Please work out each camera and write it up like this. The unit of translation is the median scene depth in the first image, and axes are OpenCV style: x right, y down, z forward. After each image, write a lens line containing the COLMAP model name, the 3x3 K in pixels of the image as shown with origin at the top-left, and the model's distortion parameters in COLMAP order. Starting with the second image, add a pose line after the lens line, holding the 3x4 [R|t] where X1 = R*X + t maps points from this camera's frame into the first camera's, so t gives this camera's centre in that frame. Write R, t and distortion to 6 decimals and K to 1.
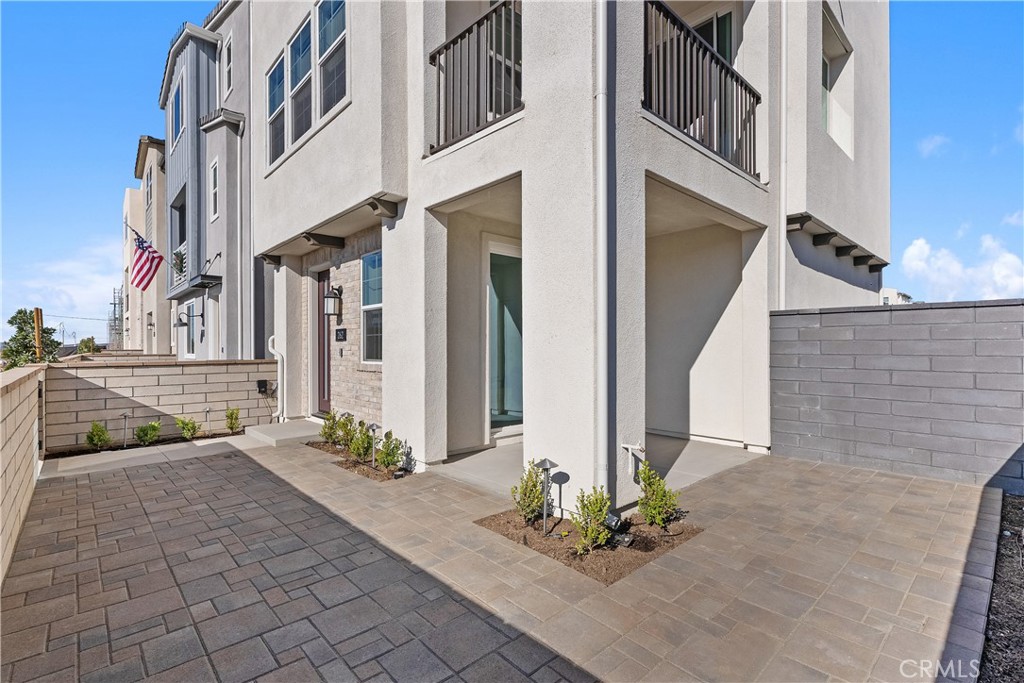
lens RADIAL K [[470.2, 0, 511.6], [0, 470.2, 350.0], [0, 0, 1]] dist [-0.000416, -0.000464]
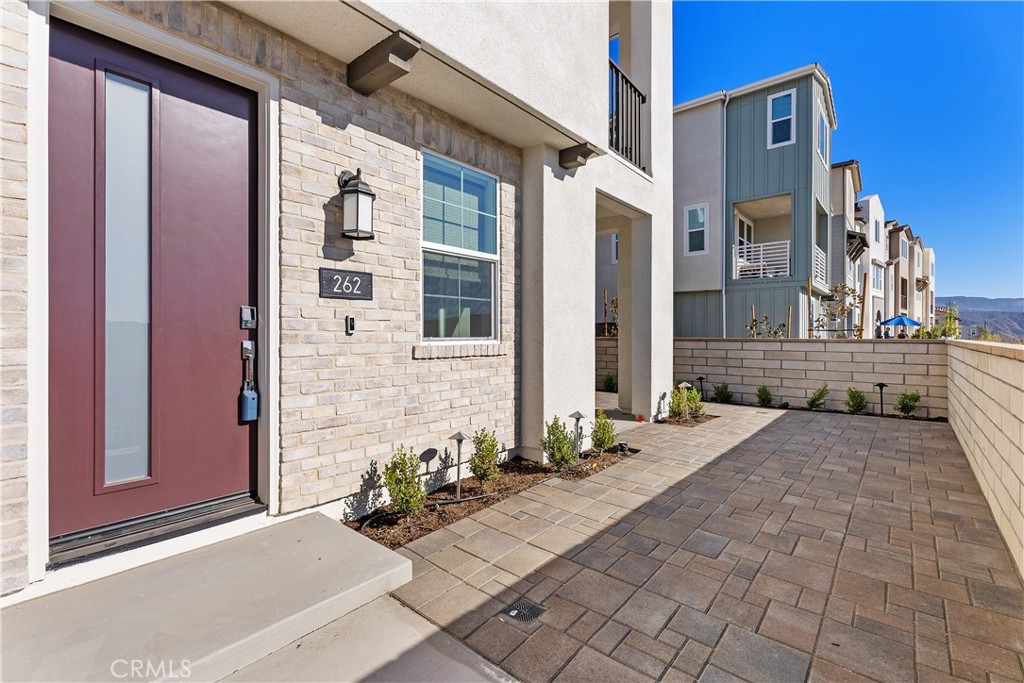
lens RADIAL K [[460.0, 0, 511.3], [0, 460.0, 335.3], [0, 0, 1]] dist [0.000388, -0.000302]
pose [[-0.114443, 0.001471, 0.993429, -1.076452], [0.003118, 0.999995, -0.001122, 0.022465], [-0.993425, 0.002969, -0.114447, 1.198069]]
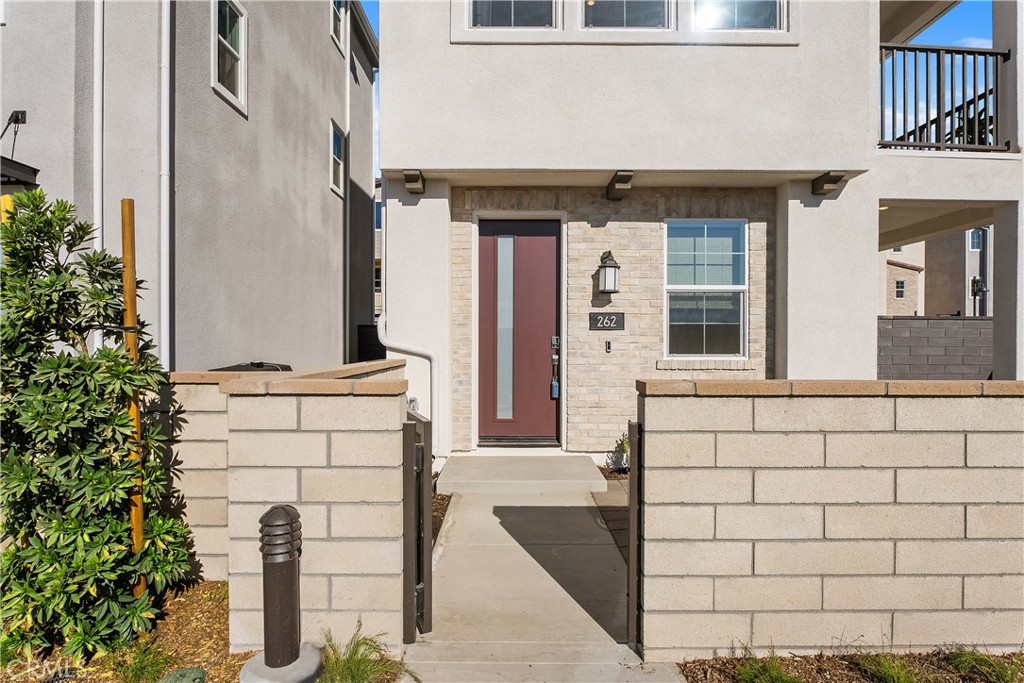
lens RADIAL K [[528.7, 0, 512.0], [0, 528.7, 341.5], [0, 0, 1]] dist [-0.005065, -0.000740]
pose [[0.683231, 0.004820, 0.730186, -1.398173], [-0.002253, 0.999987, -0.004493, 0.004264], [-0.730199, 0.001425, 0.683233, 0.742617]]
